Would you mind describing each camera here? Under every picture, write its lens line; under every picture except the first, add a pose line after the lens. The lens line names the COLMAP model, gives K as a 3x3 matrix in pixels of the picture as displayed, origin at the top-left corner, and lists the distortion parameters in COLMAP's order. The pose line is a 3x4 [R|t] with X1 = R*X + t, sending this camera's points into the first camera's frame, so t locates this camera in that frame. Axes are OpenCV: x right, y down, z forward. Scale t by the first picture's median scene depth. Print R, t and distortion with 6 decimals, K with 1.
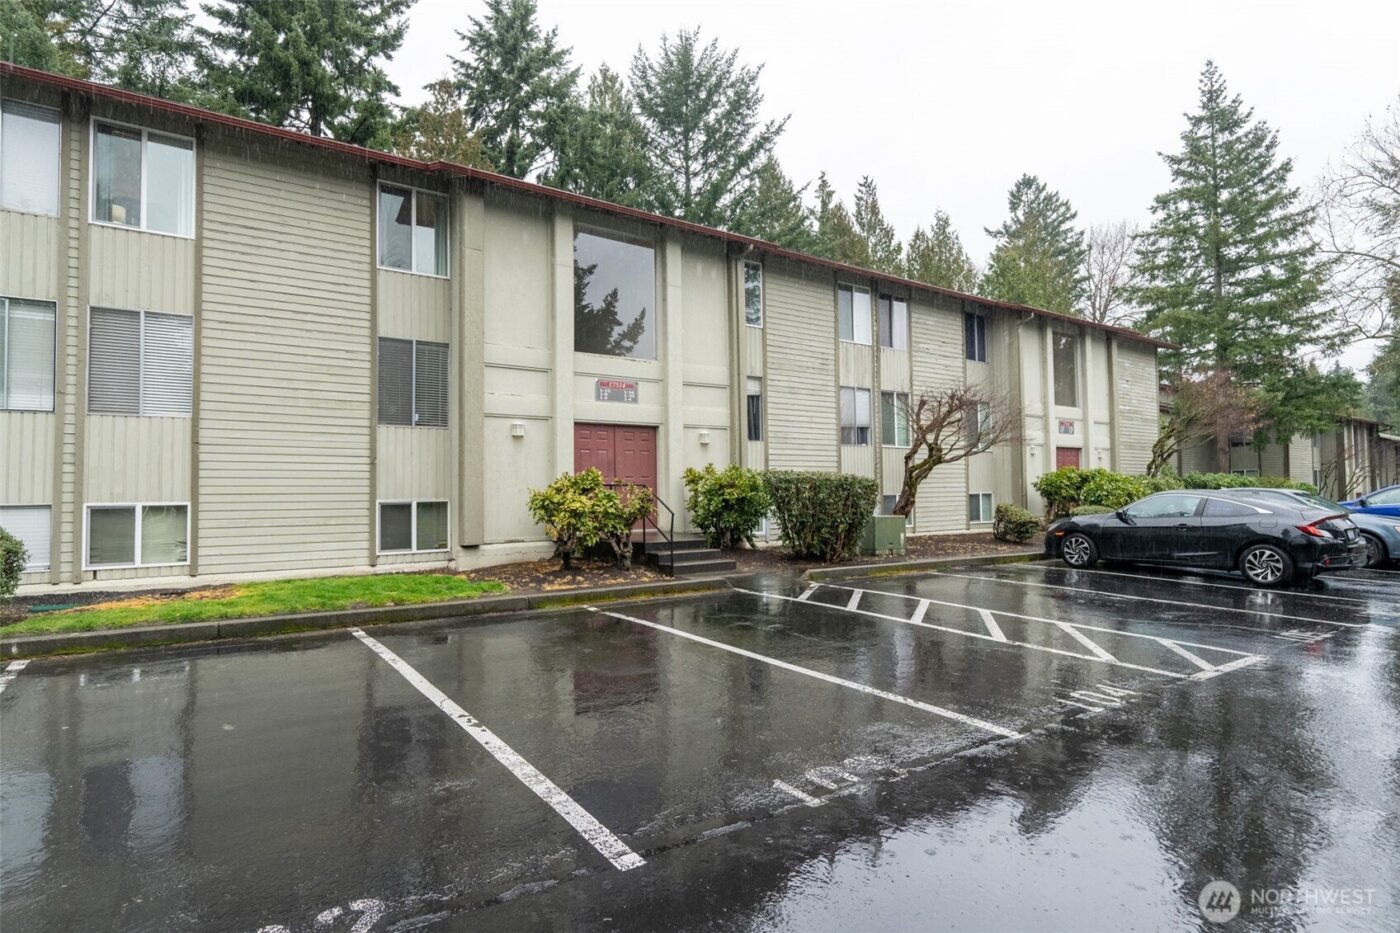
lens RADIAL K [[779.9, 0, 700.0], [0, 779.9, 466.5], [0, 0, 1]] dist [0.002351, 0.000969]
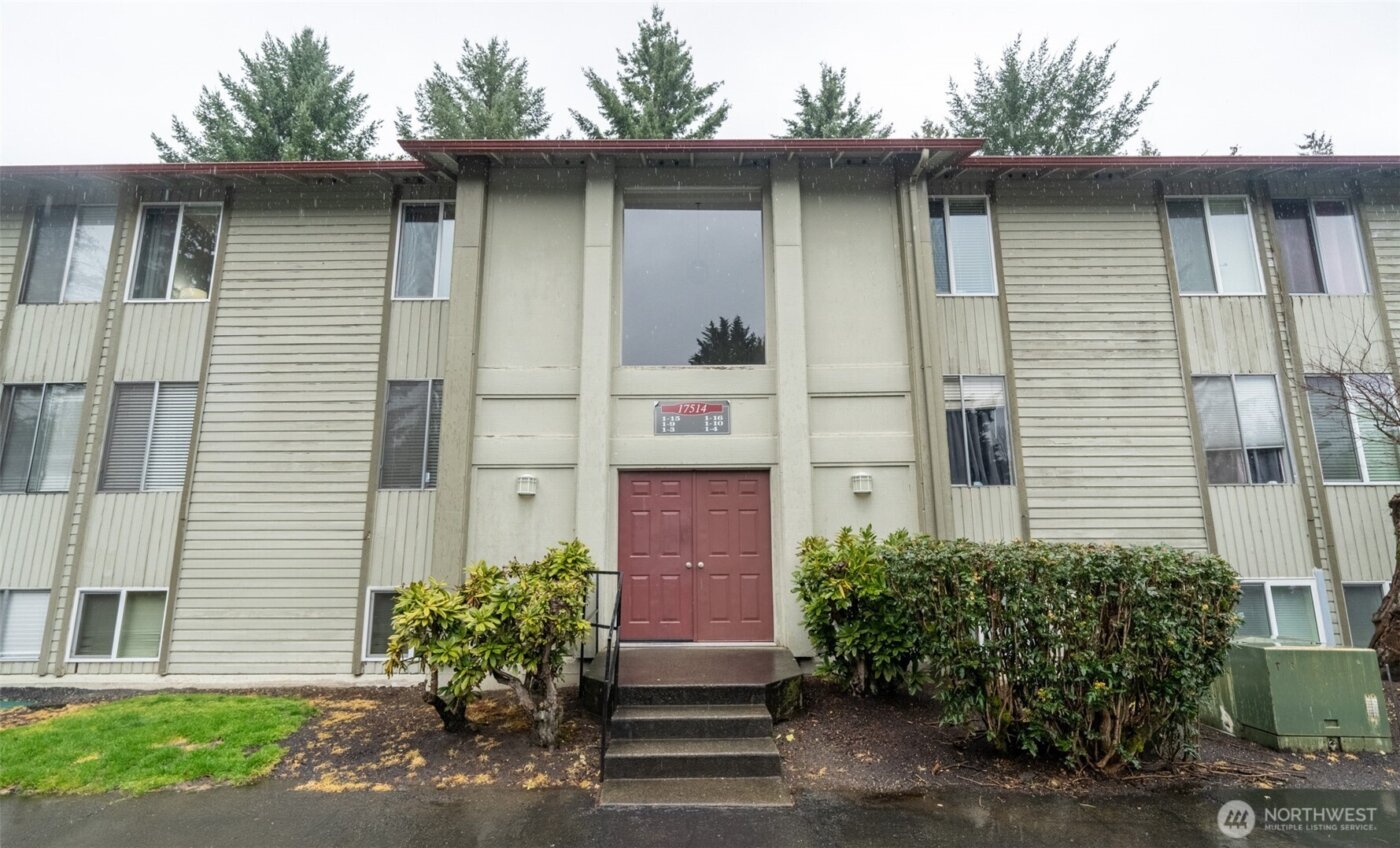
lens RADIAL K [[644.9, 0, 699.3], [0, 644.9, 445.8], [0, 0, 1]] dist [-0.001980, 0.000053]
pose [[0.809074, -0.097484, -0.579565, 0.232439], [0.019073, 0.989983, -0.139891, 0.000489], [0.587397, 0.102128, 0.802829, 0.662539]]
